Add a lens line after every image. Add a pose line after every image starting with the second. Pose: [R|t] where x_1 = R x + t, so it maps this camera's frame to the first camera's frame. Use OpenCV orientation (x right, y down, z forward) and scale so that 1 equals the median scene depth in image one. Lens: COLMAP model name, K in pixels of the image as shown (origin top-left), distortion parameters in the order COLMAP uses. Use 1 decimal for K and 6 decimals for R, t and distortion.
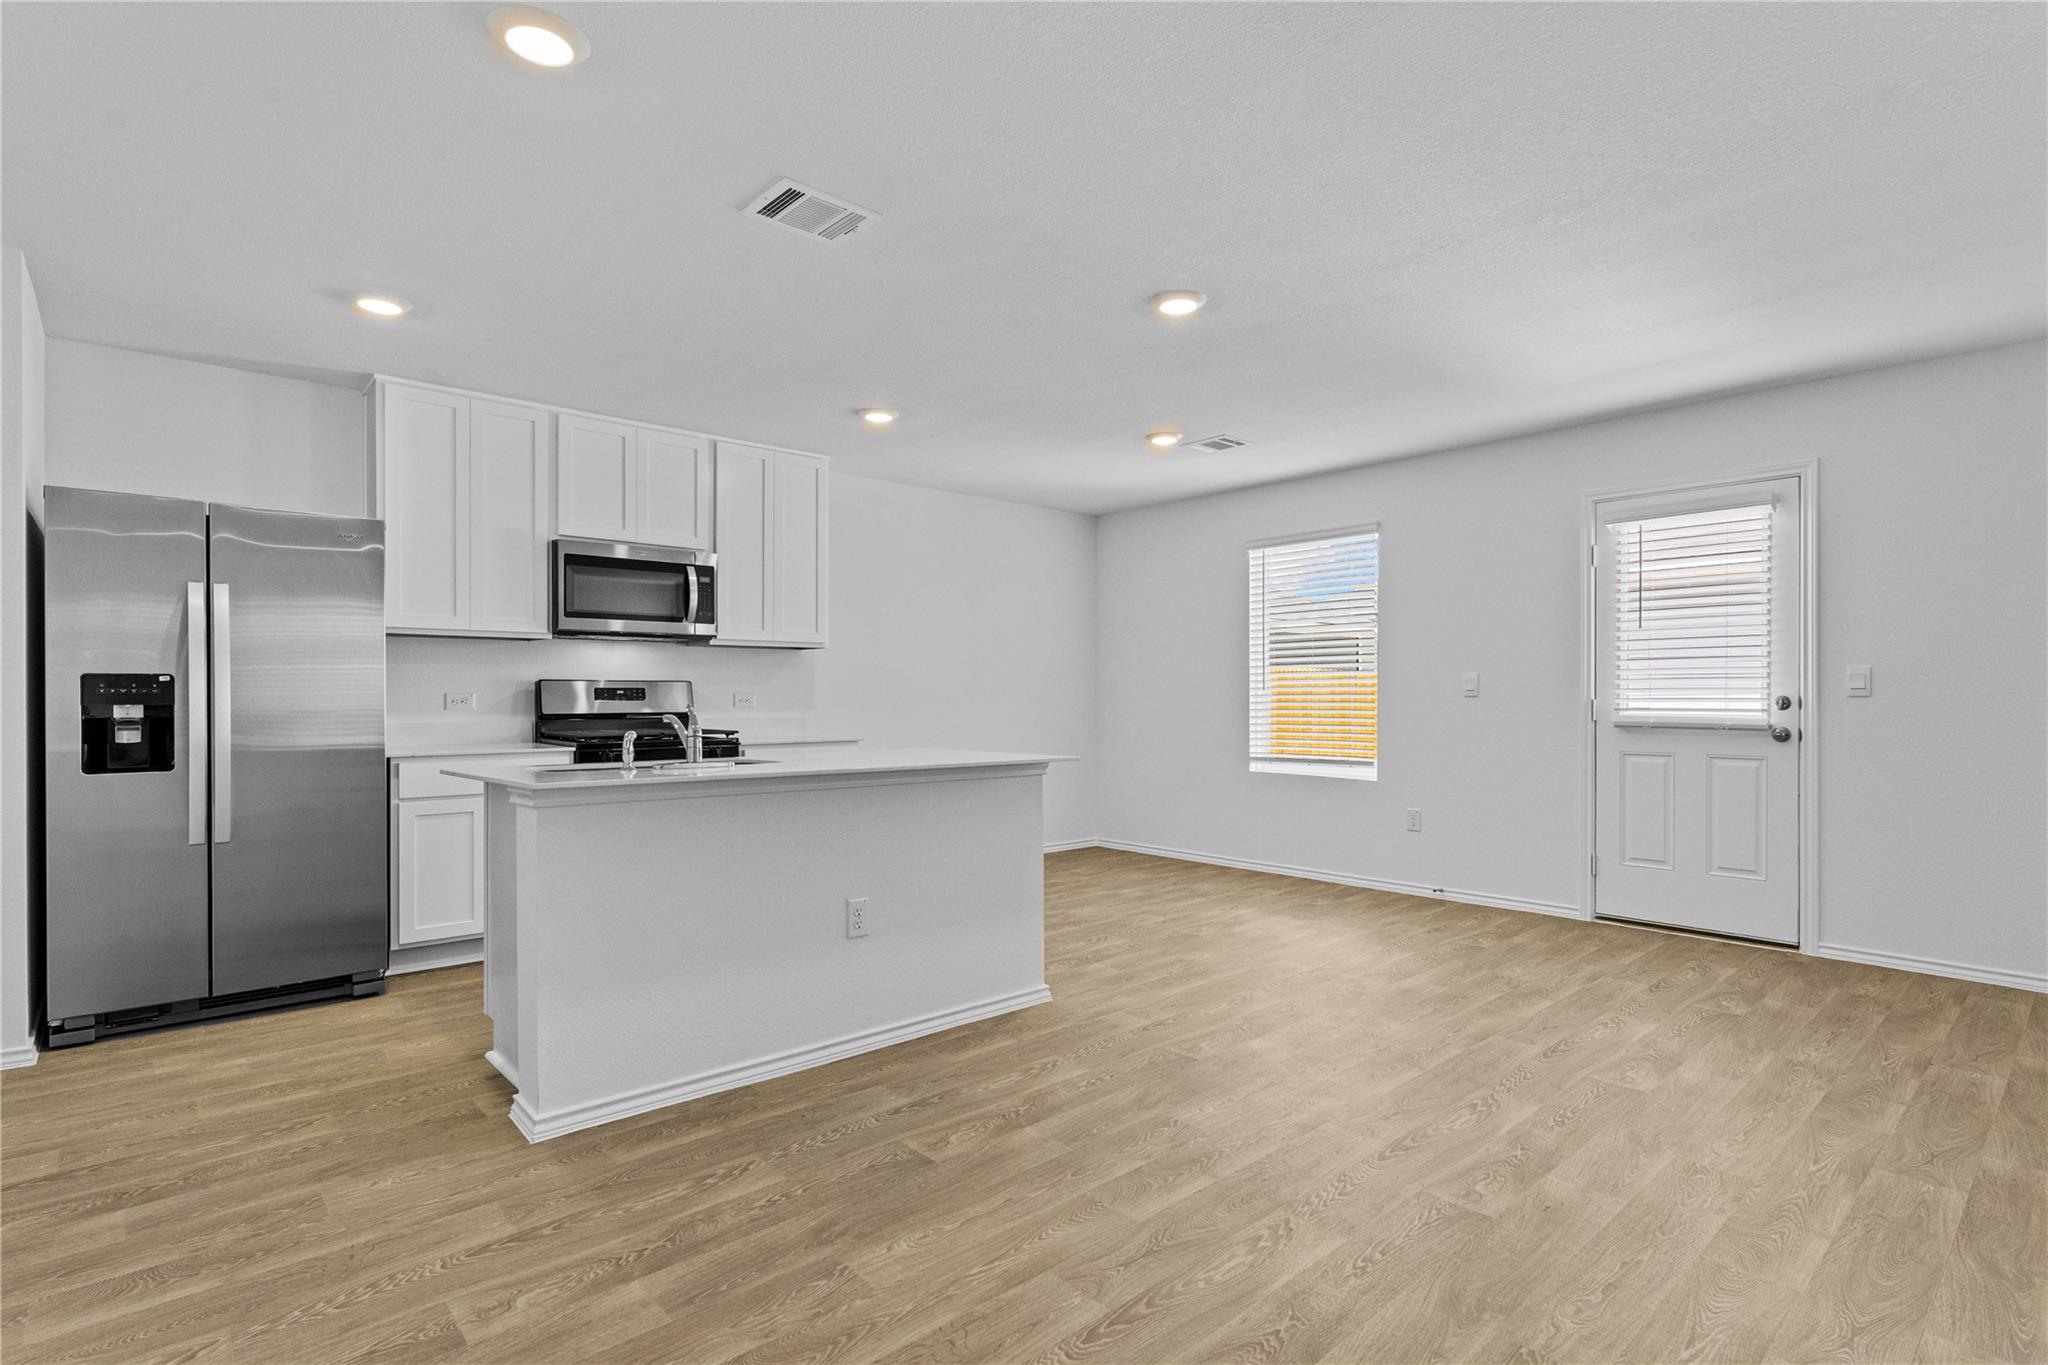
lens RADIAL K [[983.6, 0, 1023.8], [0, 983.6, 690.3], [0, 0, 1]] dist [-0.007852, -0.000236]
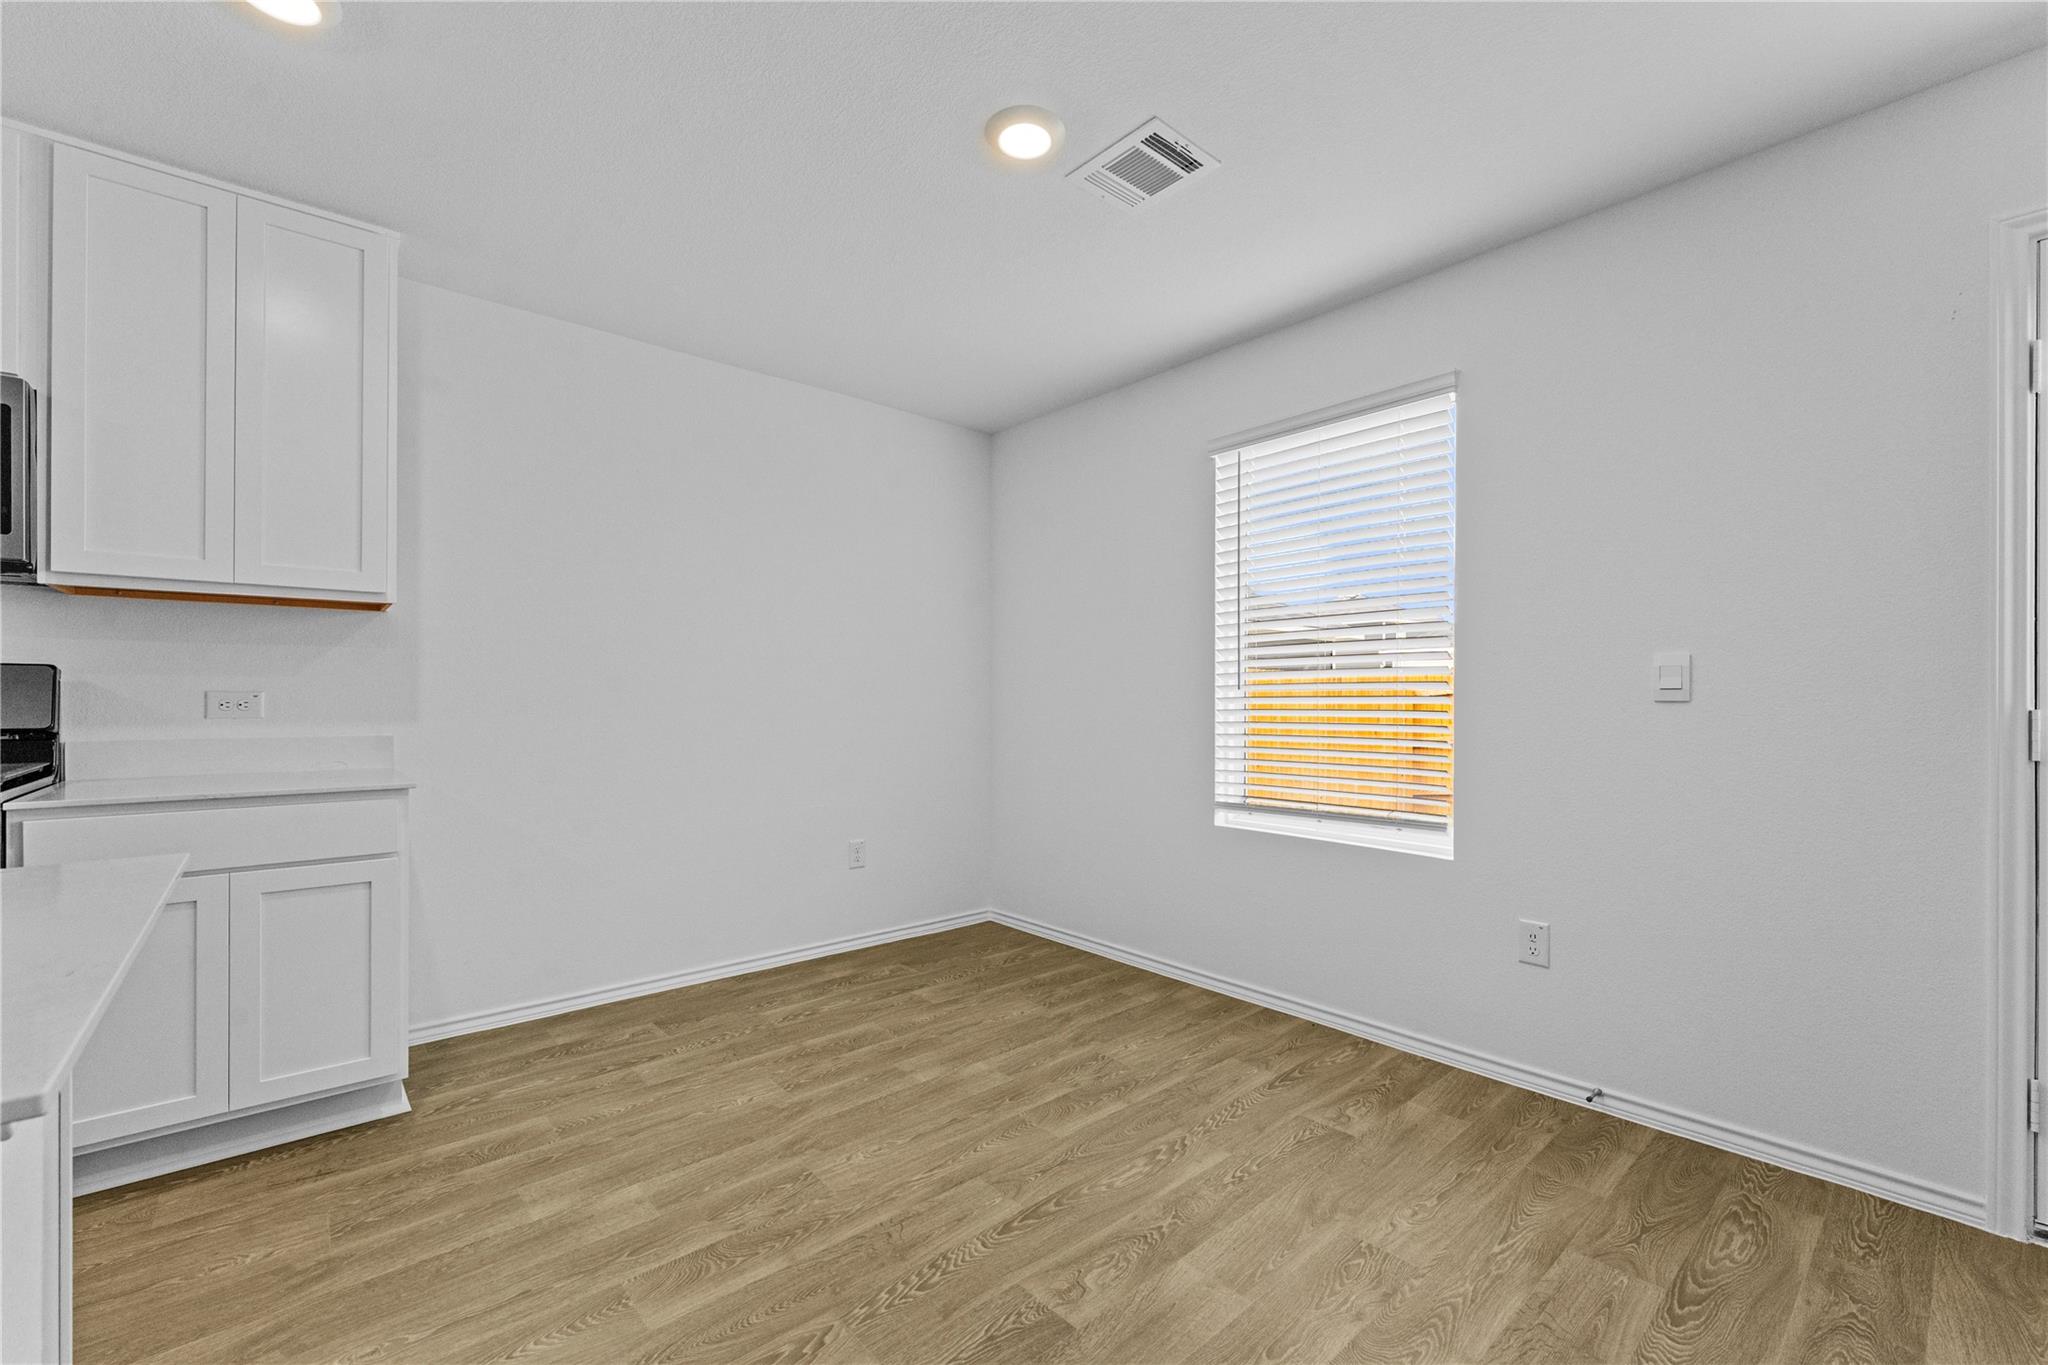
lens RADIAL K [[854.5, 0, 1020.2], [0, 854.5, 690.9], [0, 0, 1]] dist [0.010754, -0.000137]
pose [[0.999898, 0.002683, -0.014017, 0.152022], [-0.002717, 0.999993, -0.002431, 0.002913], [0.014011, 0.002469, 0.999899, 0.615240]]
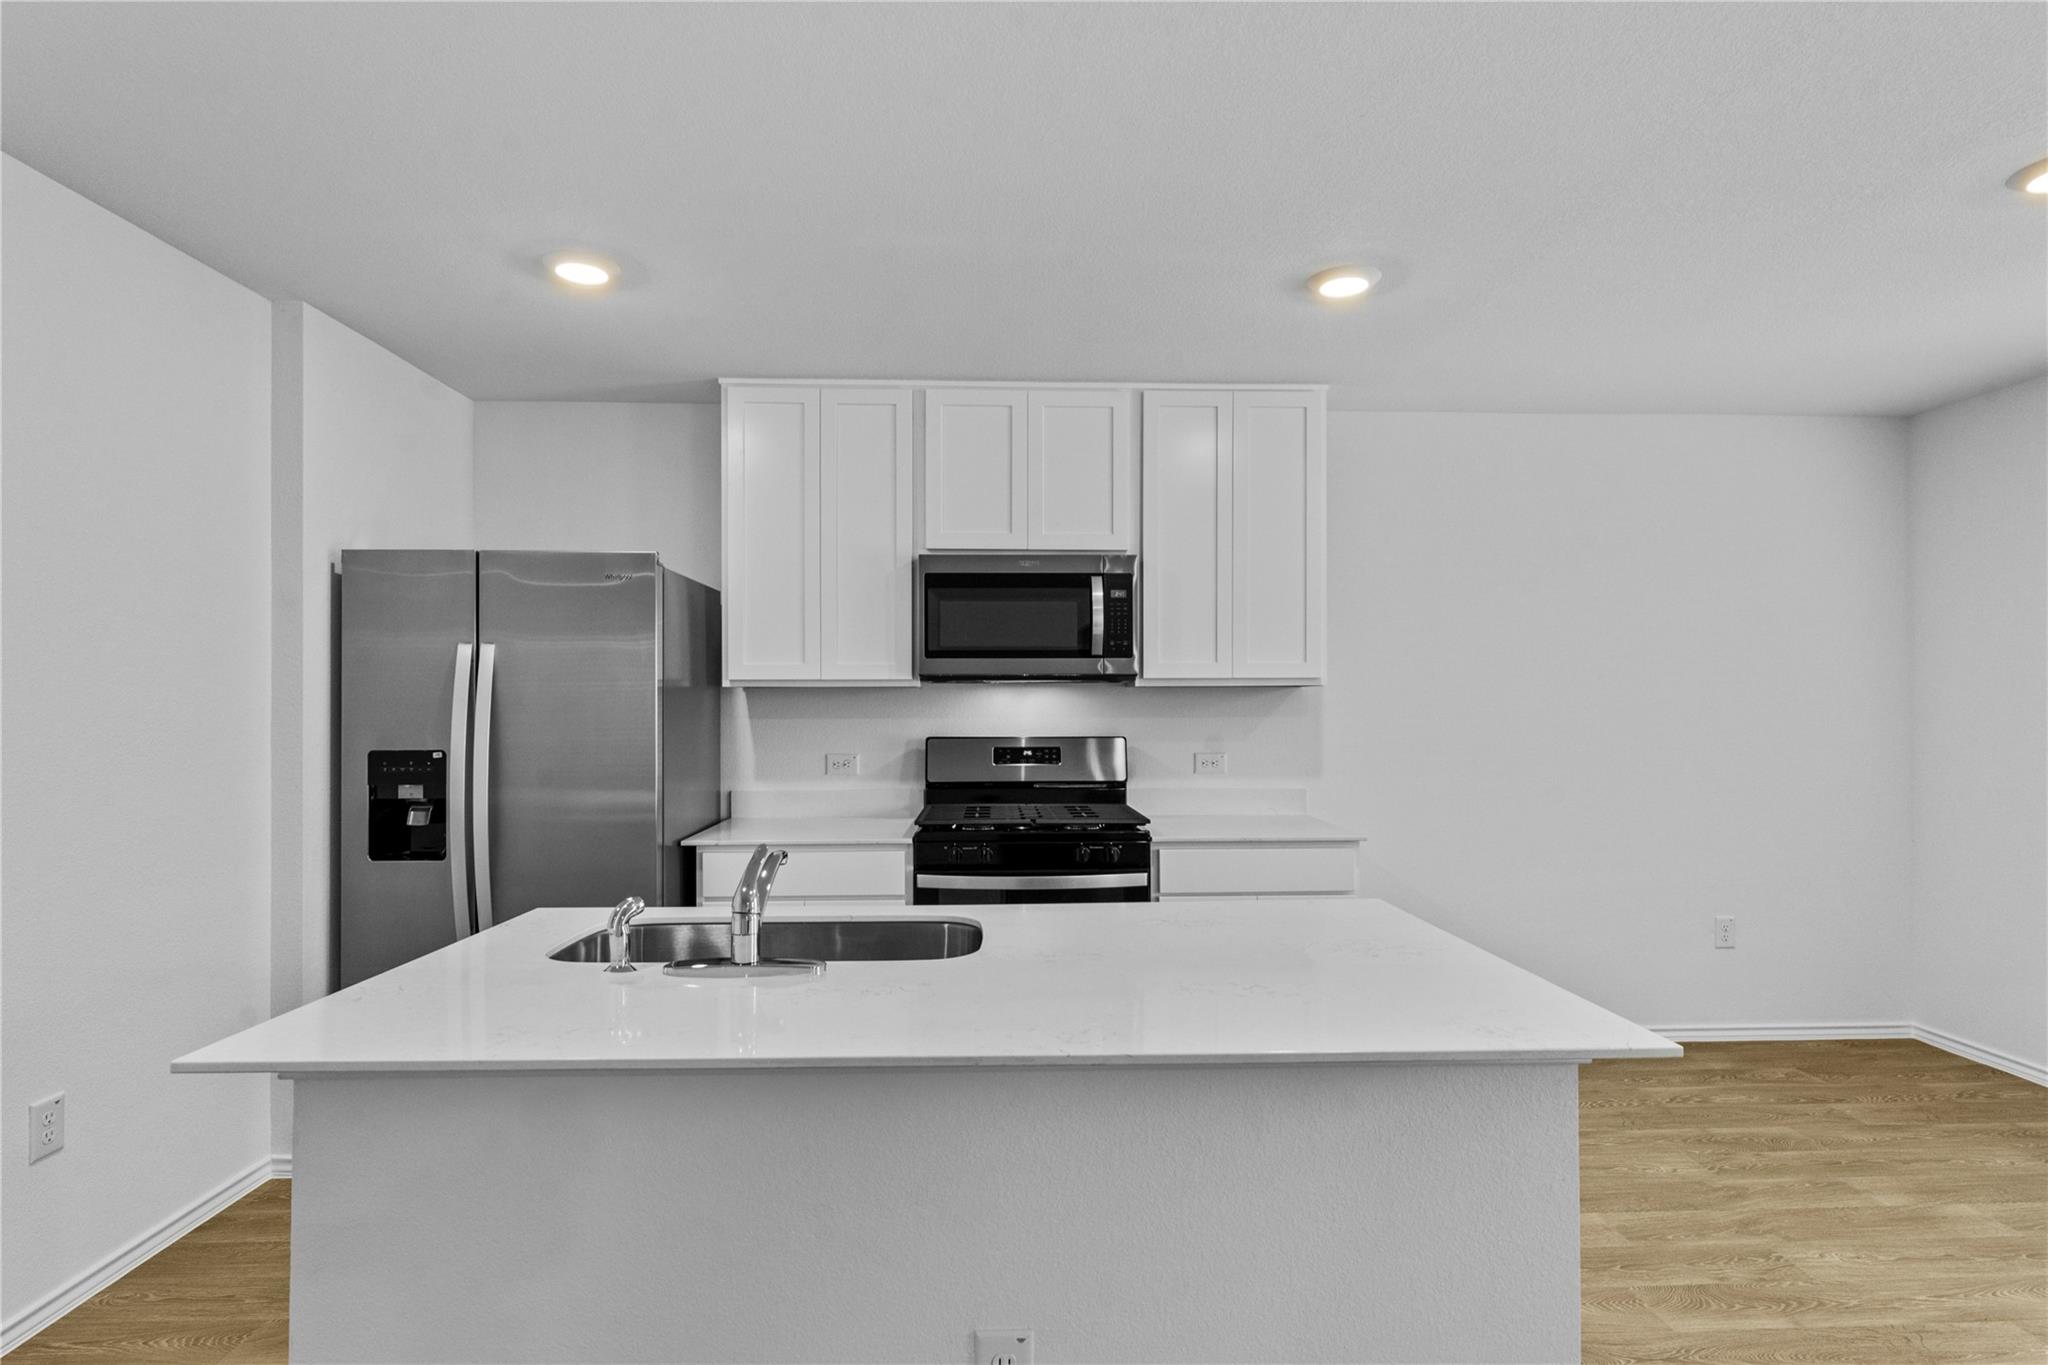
lens RADIAL K [[1019.2, 0, 1029.8], [0, 1019.2, 694.9], [0, 0, 1]] dist [0.000805, -0.000307]
pose [[0.776461, -0.004325, -0.630151, 0.075972], [0.003626, 0.999991, -0.002396, -0.040811], [0.630155, -0.000425, 0.776469, 0.407438]]
